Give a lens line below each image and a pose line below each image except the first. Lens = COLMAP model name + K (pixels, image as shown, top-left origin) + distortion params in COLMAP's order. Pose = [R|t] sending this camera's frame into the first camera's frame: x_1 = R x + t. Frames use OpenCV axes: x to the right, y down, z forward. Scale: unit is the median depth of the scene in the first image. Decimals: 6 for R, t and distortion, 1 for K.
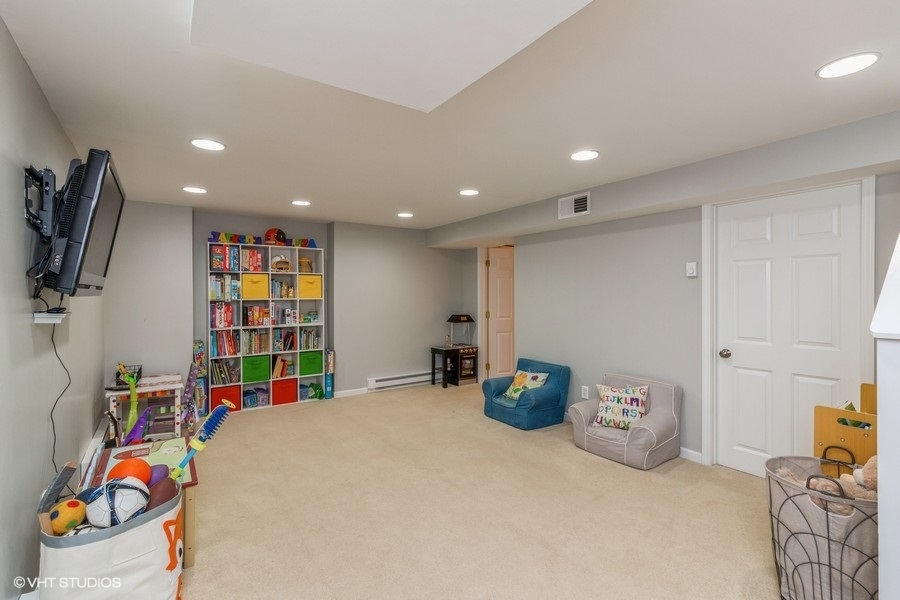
lens RADIAL K [[415.4, 0, 449.8], [0, 415.4, 295.5], [0, 0, 1]] dist [0.002843, 0.000424]
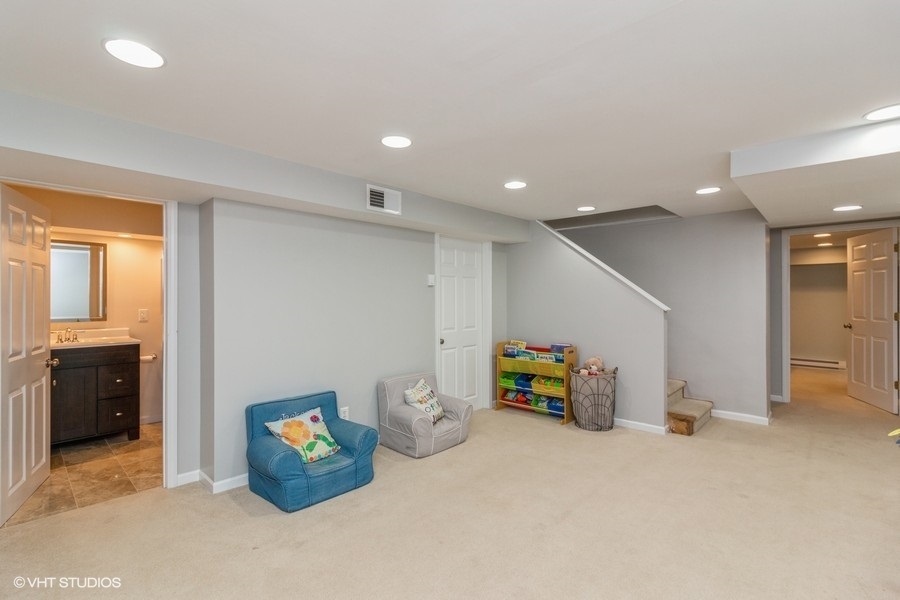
lens RADIAL K [[415.4, 0, 447.6], [0, 415.4, 299.8], [0, 0, 1]] dist [0.002843, 0.000424]
pose [[-0.206538, -0.004703, 0.978427, -0.684065], [-0.000038, 0.999988, 0.004799, -0.008019], [-0.978439, 0.000953, -0.206536, 1.207200]]
